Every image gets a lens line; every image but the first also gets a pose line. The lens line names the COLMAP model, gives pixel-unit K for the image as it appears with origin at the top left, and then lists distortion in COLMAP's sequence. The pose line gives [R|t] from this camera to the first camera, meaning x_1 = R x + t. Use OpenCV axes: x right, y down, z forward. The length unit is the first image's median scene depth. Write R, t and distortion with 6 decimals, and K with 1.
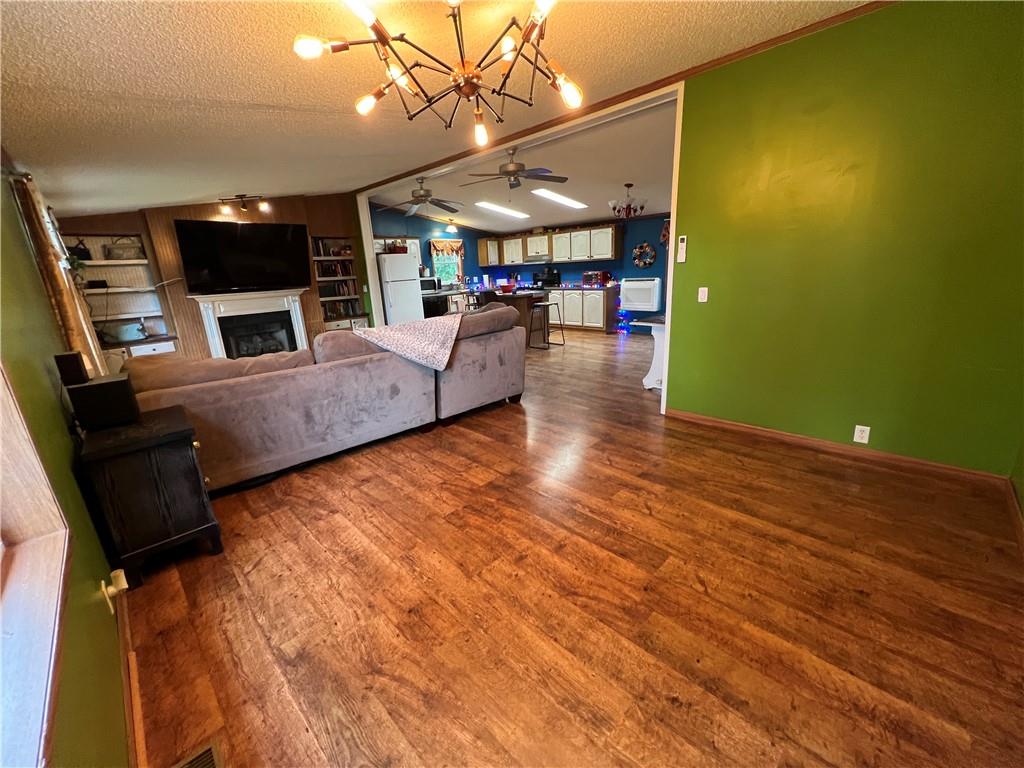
lens RADIAL K [[409.6, 0, 512.0], [0, 409.6, 382.0], [0, 0, 1]] dist [-0.001526, -0.000210]
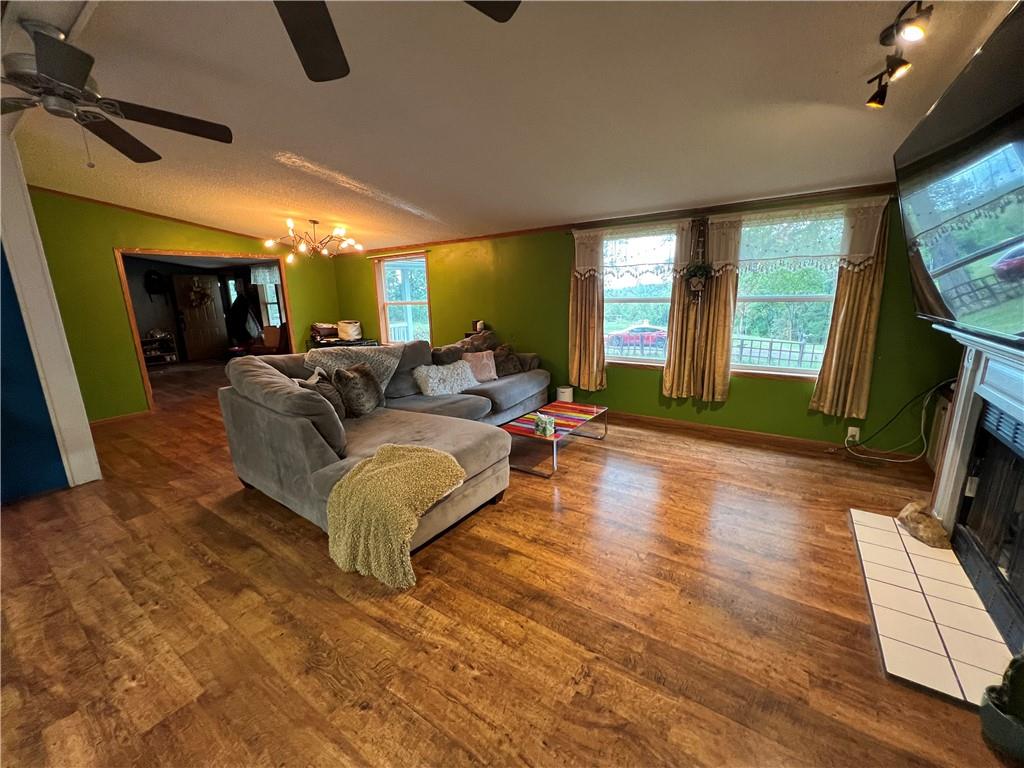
lens RADIAL K [[409.6, 0, 509.2], [0, 409.6, 381.8], [0, 0, 1]] dist [-0.001526, -0.000210]
pose [[-0.982532, 0.107472, -0.151922, -0.480227], [0.023516, 0.881538, 0.471527, -0.614246], [0.184601, 0.459718, -0.868667, 2.196395]]
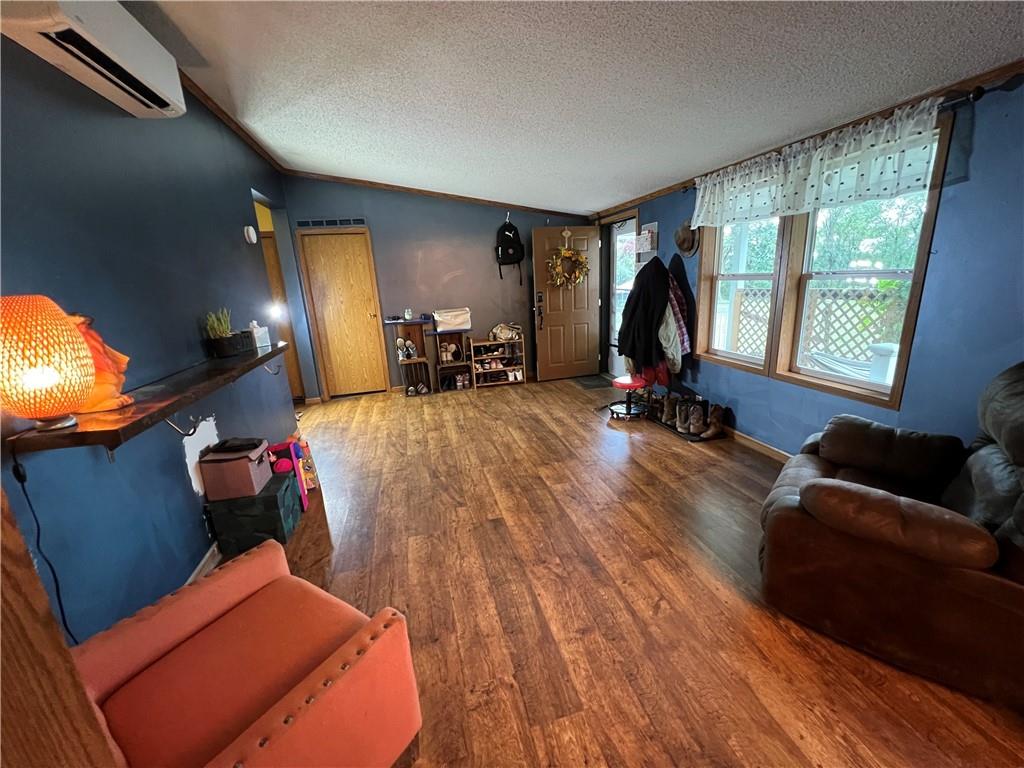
lens RADIAL K [[409.6, 0, 512.5], [0, 409.6, 385.9], [0, 0, 1]] dist [-0.001526, -0.000210]
pose [[-0.852970, -0.038691, 0.520523, 0.541553], [0.228276, 0.869168, 0.438676, -0.162314], [-0.469395, 0.493000, -0.732543, 0.428387]]
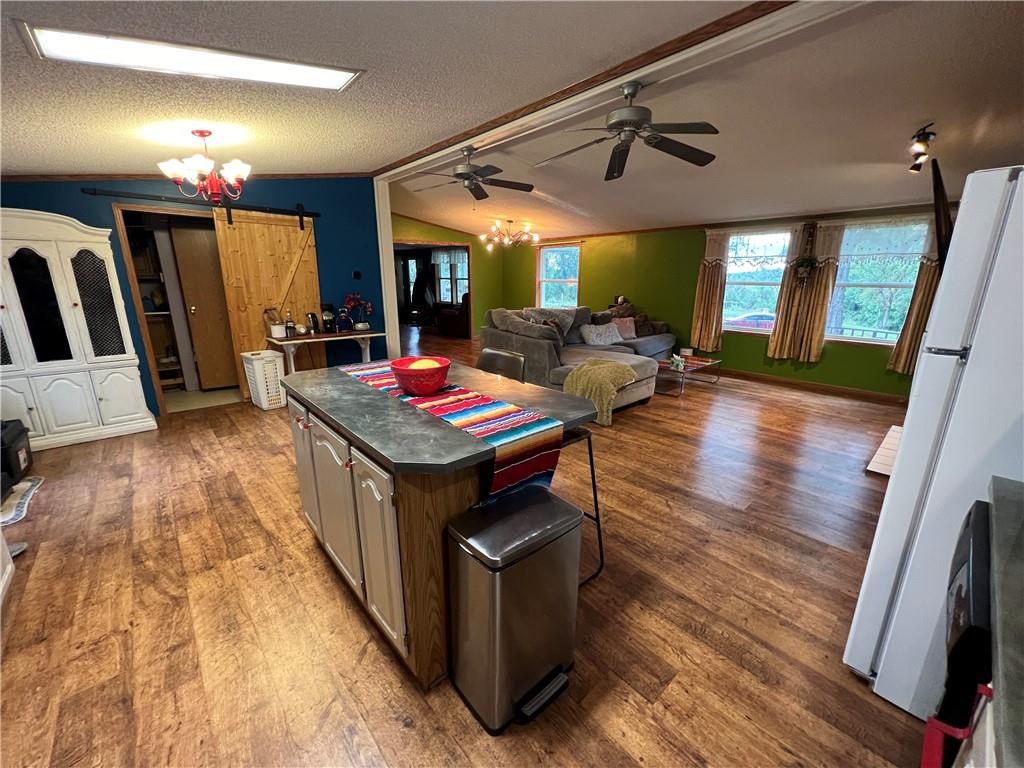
lens RADIAL K [[409.7, 0, 509.9], [0, 409.7, 381.9], [0, 0, 1]] dist [-0.000919, -0.000475]
pose [[-0.996782, 0.031051, 0.073902, -0.193811], [0.064025, 0.863130, 0.500907, -0.793830], [-0.048233, 0.504027, -0.862340, 2.776485]]
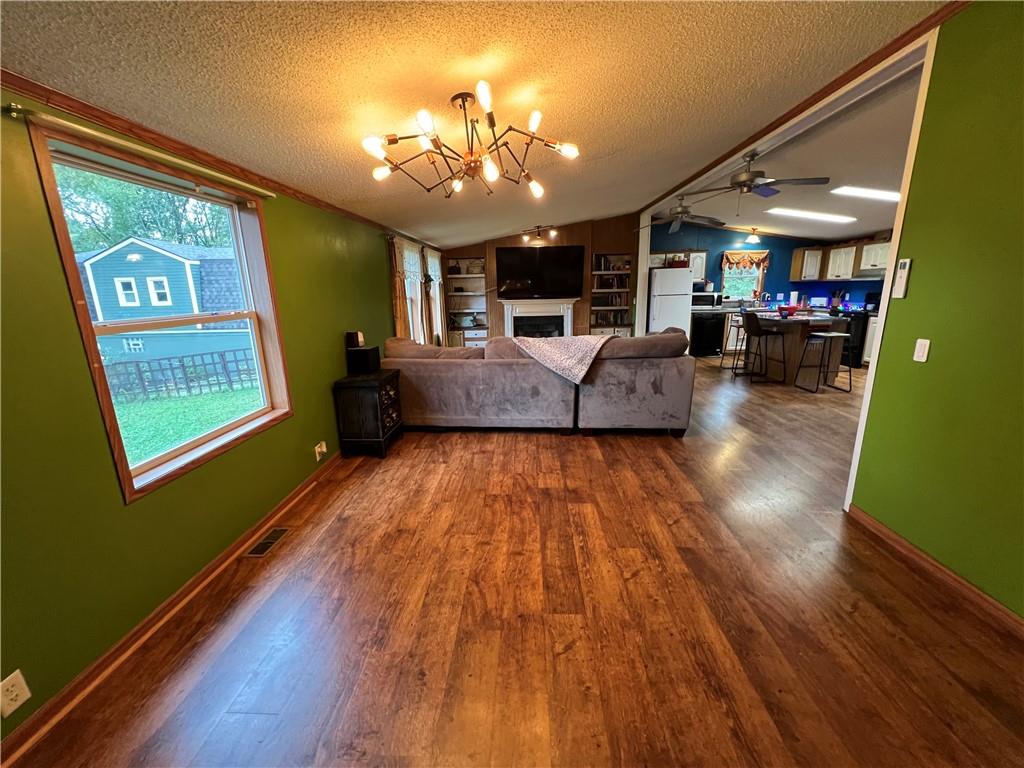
lens RADIAL K [[409.7, 0, 512.2], [0, 409.7, 382.3], [0, 0, 1]] dist [-0.000919, -0.000475]
pose [[0.678632, 0.198781, -0.707067, 0.509216], [-0.207081, 0.975409, 0.075468, -0.082302], [0.704681, 0.095205, 0.703108, 0.105094]]
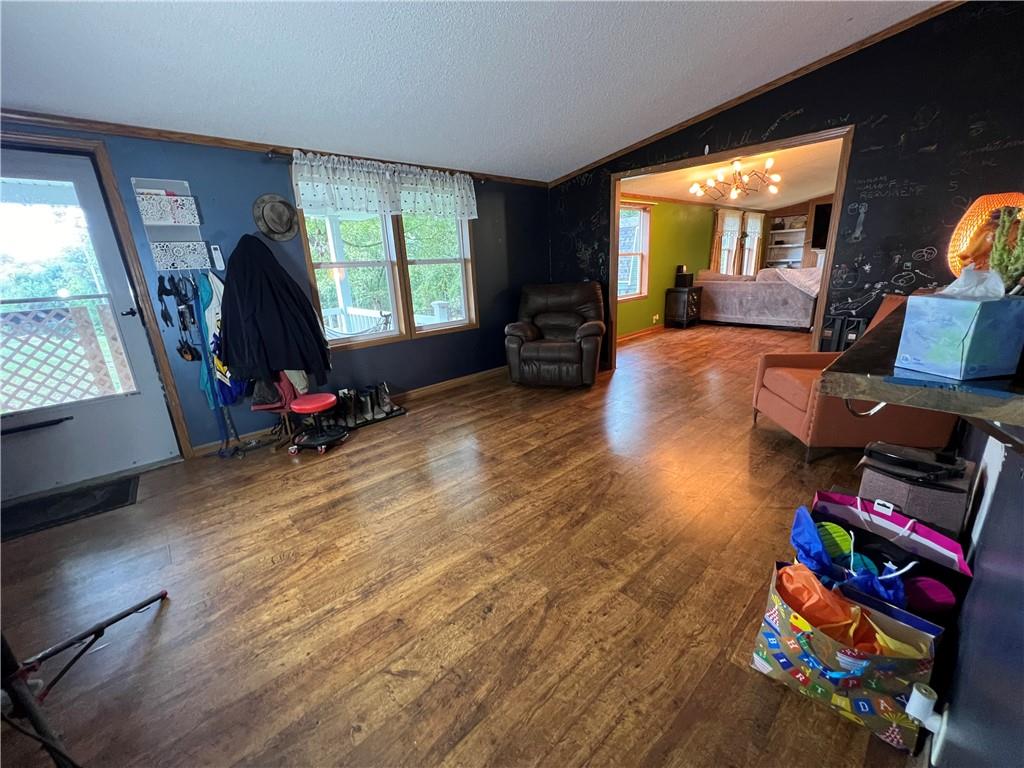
lens RADIAL K [[409.6, 0, 513.3], [0, 409.6, 383.3], [0, 0, 1]] dist [-0.001526, -0.000210]
pose [[-0.033964, 0.329957, -0.943385, 1.729942], [-0.218129, 0.918726, 0.329185, 0.015915], [0.975329, 0.216960, 0.040770, -0.264890]]
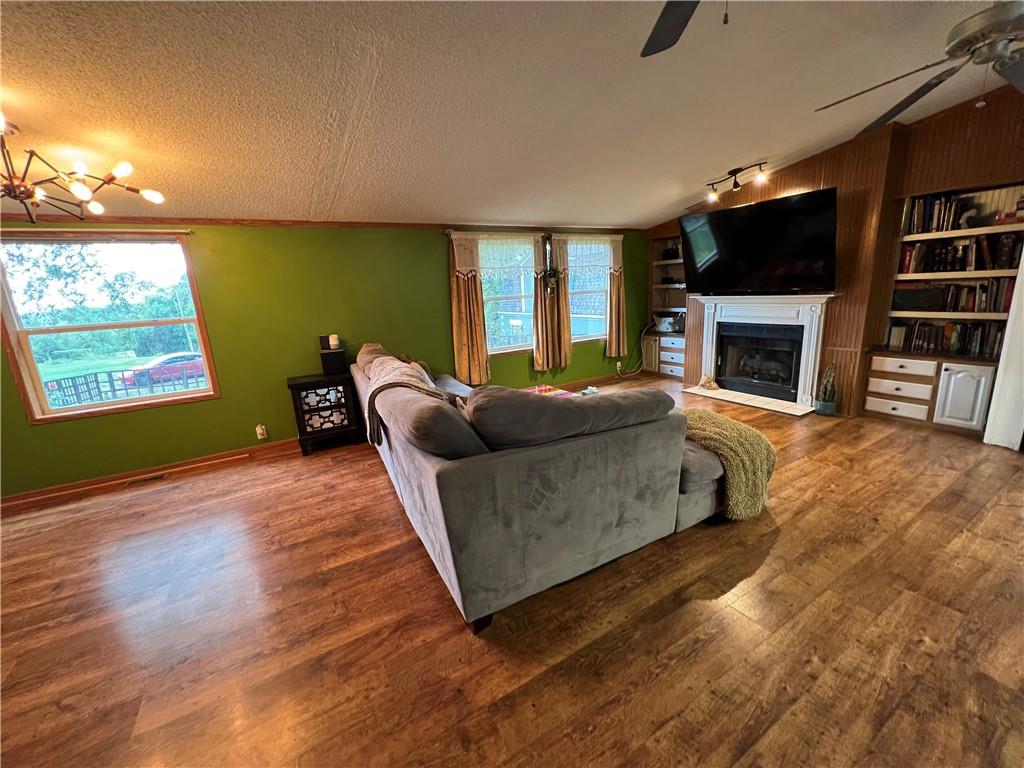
lens RADIAL K [[409.7, 0, 513.6], [0, 409.7, 382.9], [0, 0, 1]] dist [-0.000919, -0.000475]
pose [[-0.253363, 0.277765, -0.926636, 0.420769], [-0.193231, 0.924055, 0.329825, -0.431783], [0.947876, 0.262621, -0.180449, 1.393105]]
